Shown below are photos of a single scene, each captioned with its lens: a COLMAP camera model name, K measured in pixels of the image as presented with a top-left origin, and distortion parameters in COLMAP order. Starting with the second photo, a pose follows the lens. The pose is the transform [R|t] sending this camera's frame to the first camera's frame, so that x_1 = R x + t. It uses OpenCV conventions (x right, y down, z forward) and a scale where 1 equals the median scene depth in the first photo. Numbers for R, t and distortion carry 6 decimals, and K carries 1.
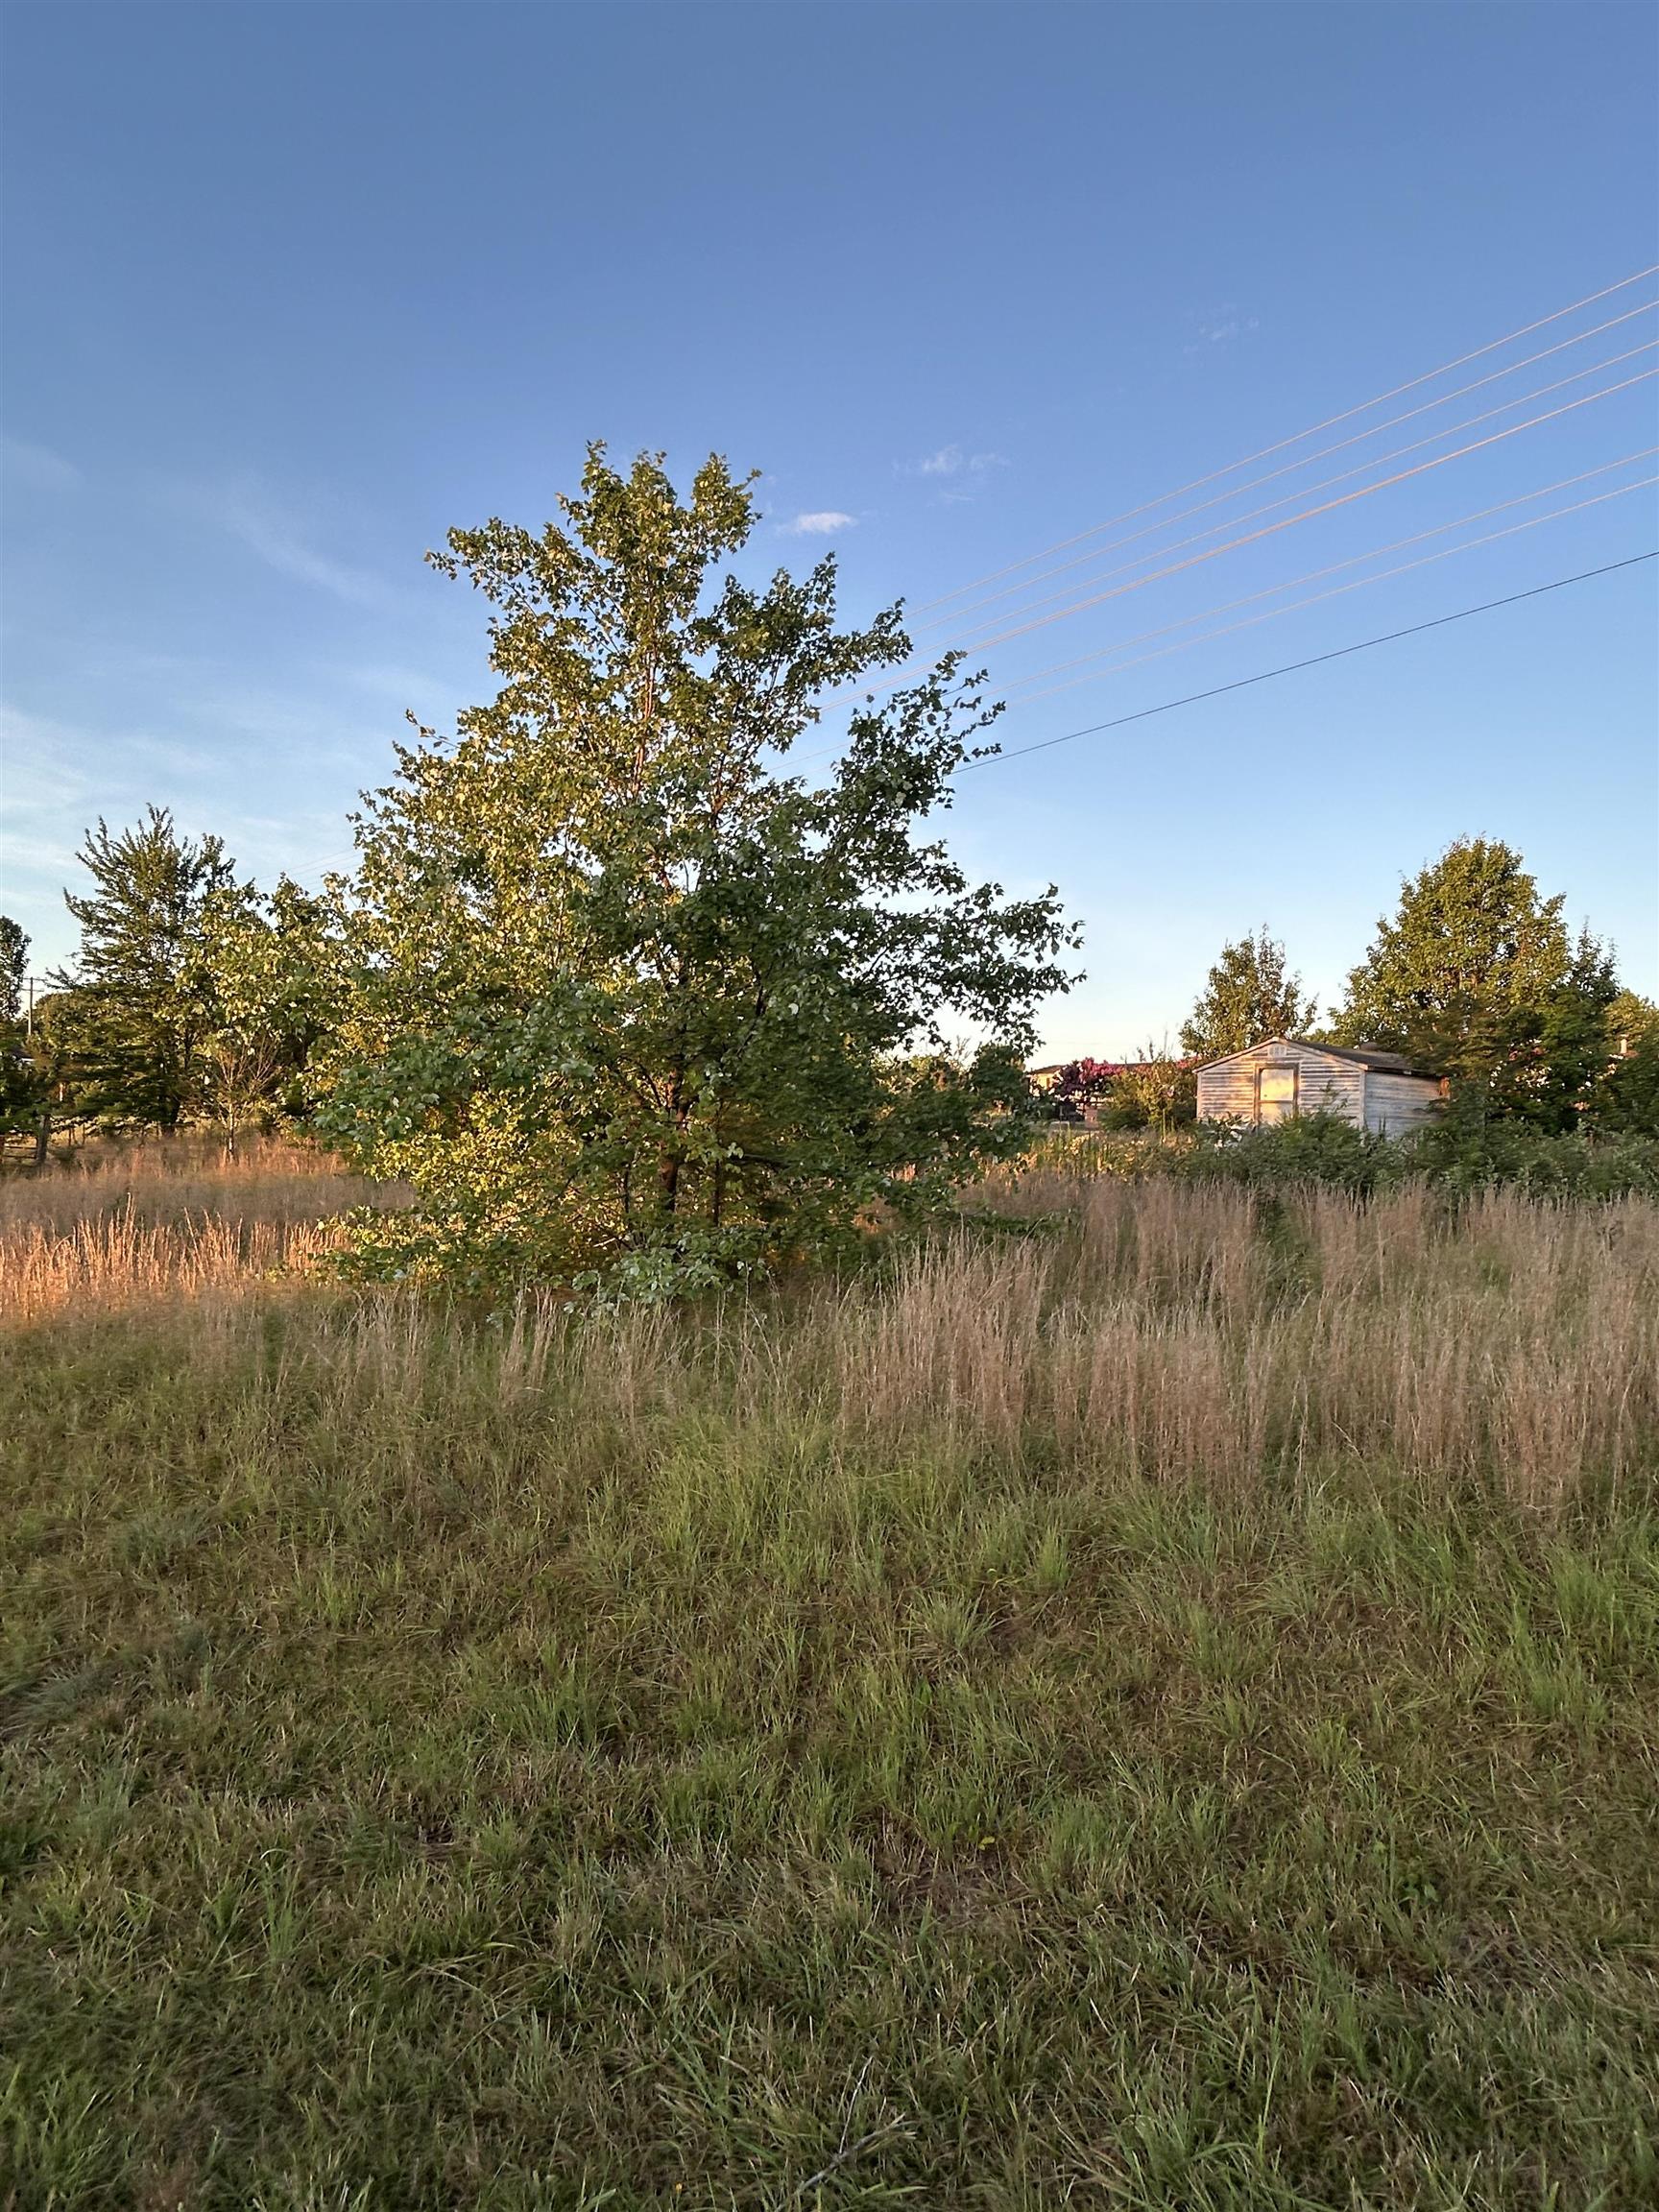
lens RADIAL K [[1175.0, 0, 831.5], [0, 1175.0, 1106.9], [0, 0, 1]] dist [0.000925, 0.006036]
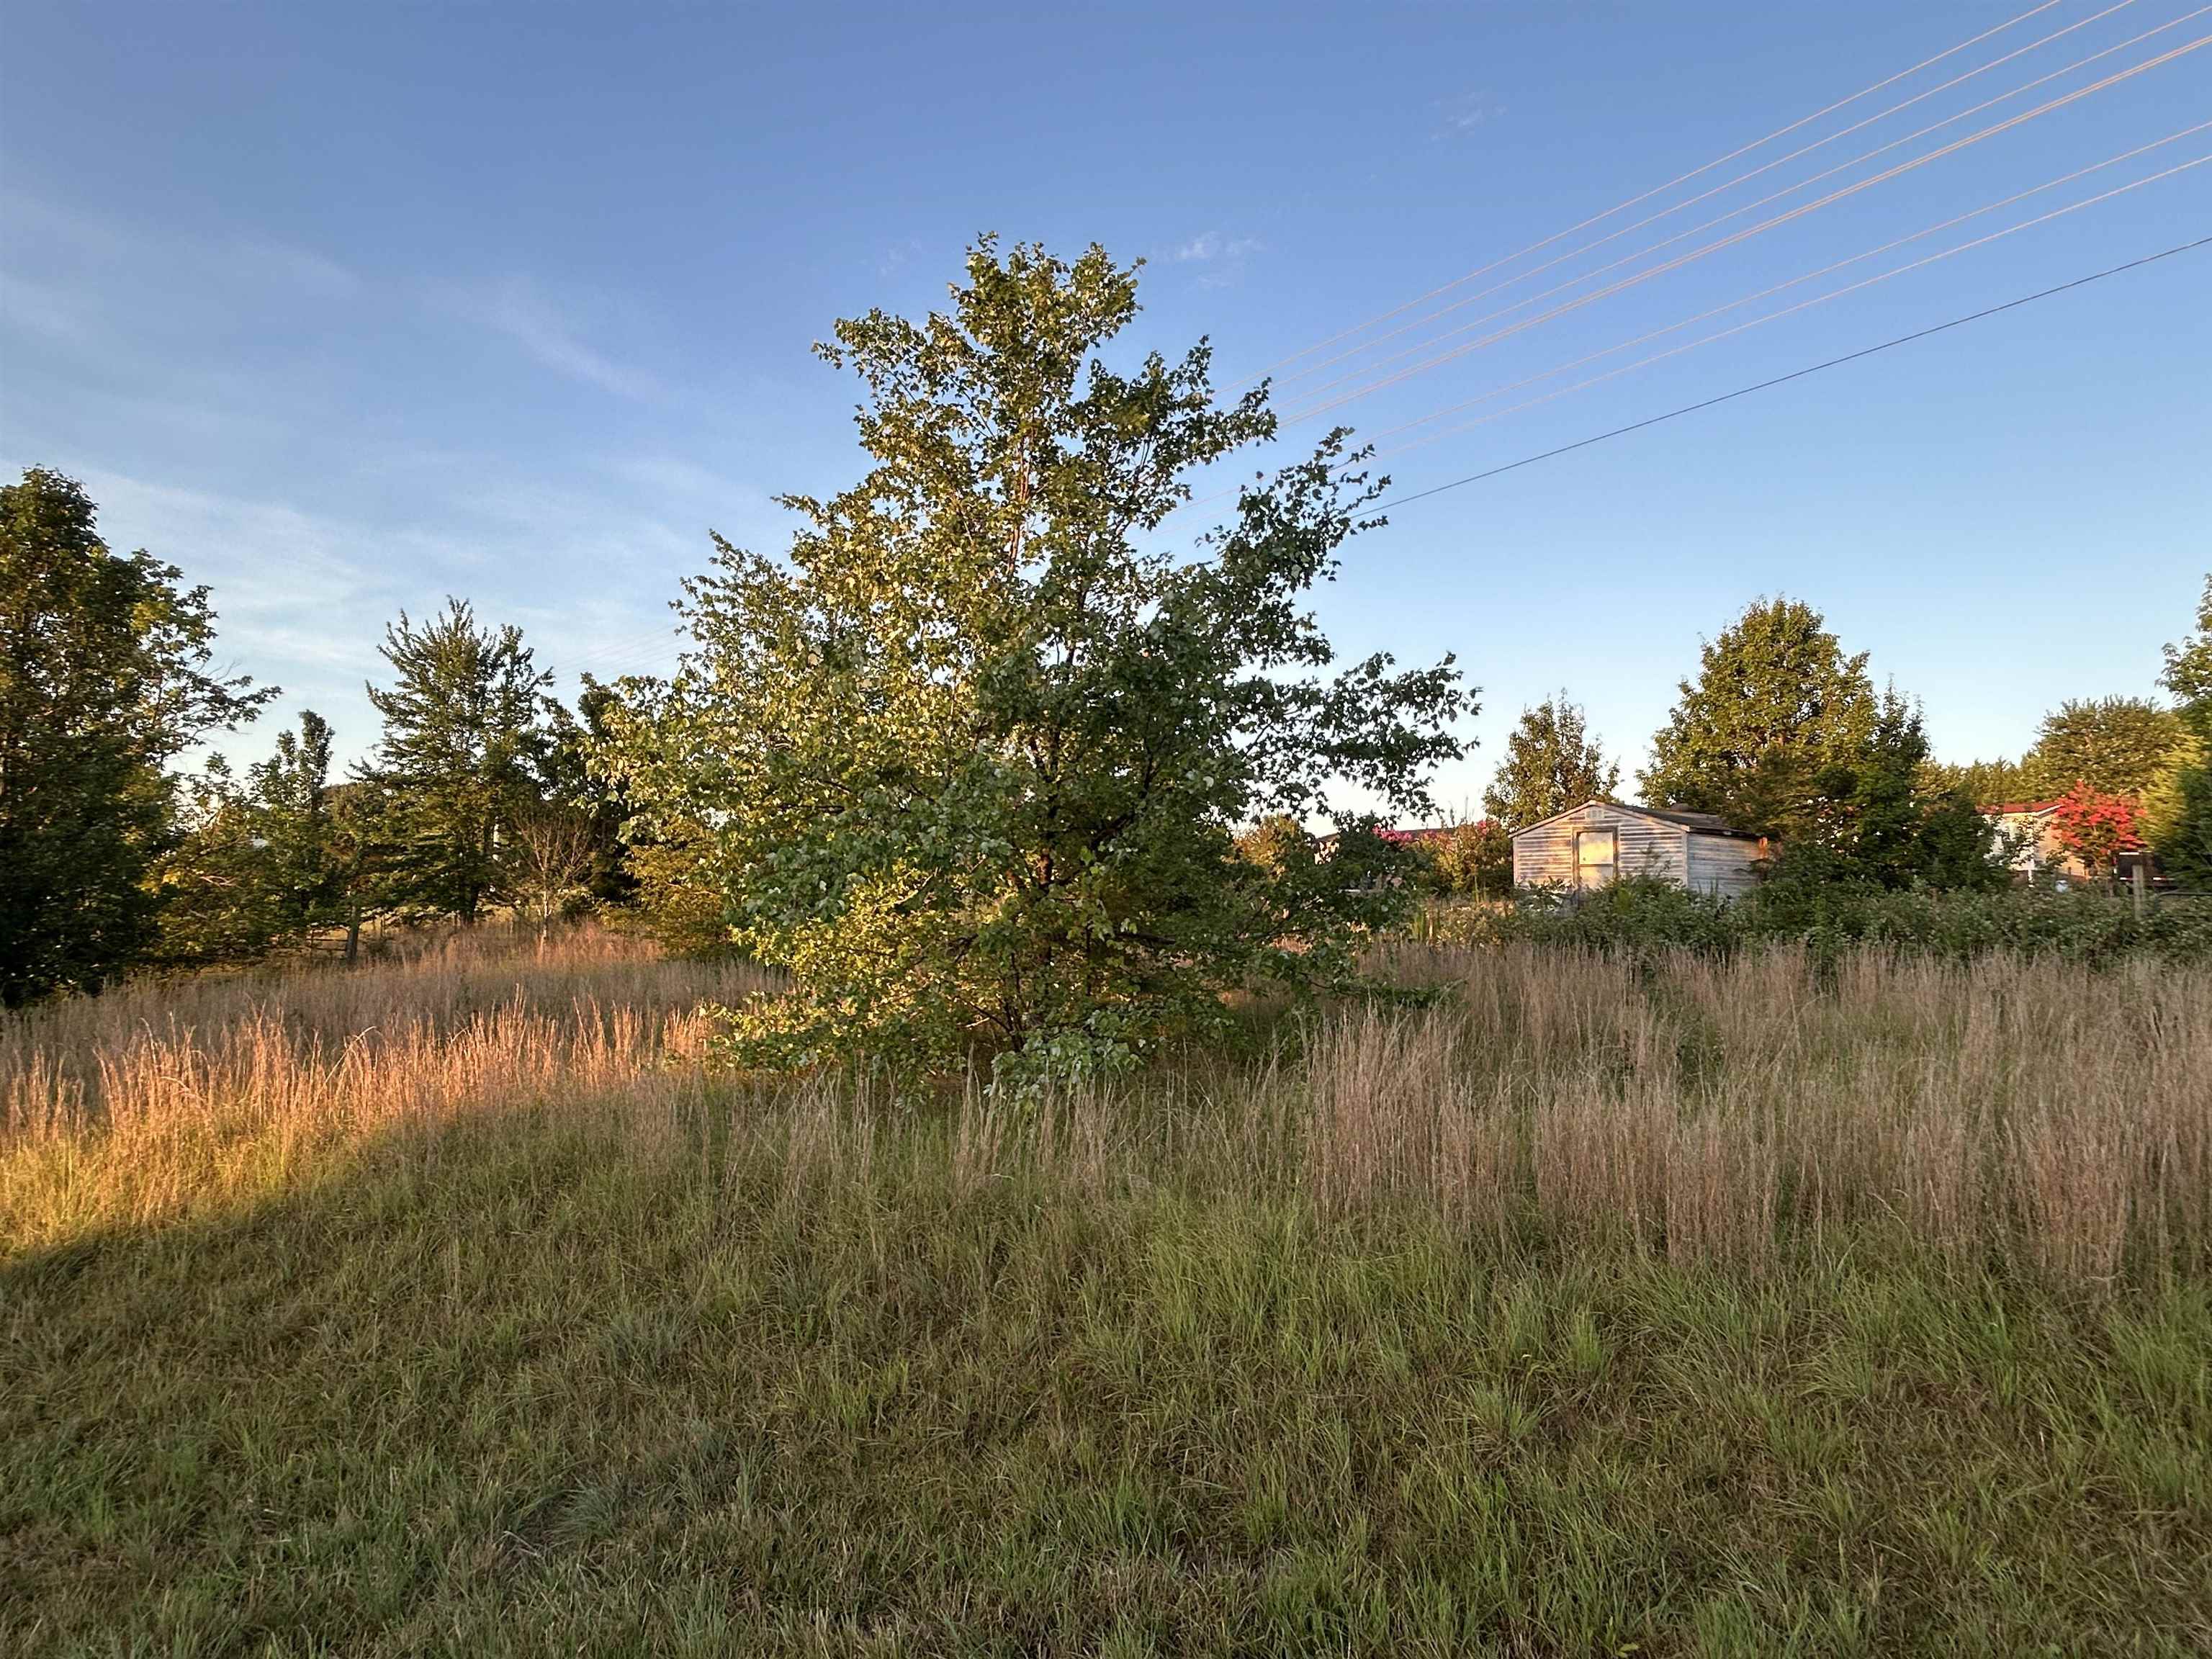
lens RADIAL K [[1175.0, 0, 1101.7], [0, 1175.0, 822.7], [0, 0, 1]] dist [0.000925, 0.006036]
pose [[0.999735, -0.023001, -0.001008, -0.099909], [0.022923, 0.998523, -0.049266, -0.002079], [0.002139, 0.049230, 0.998785, 0.004970]]
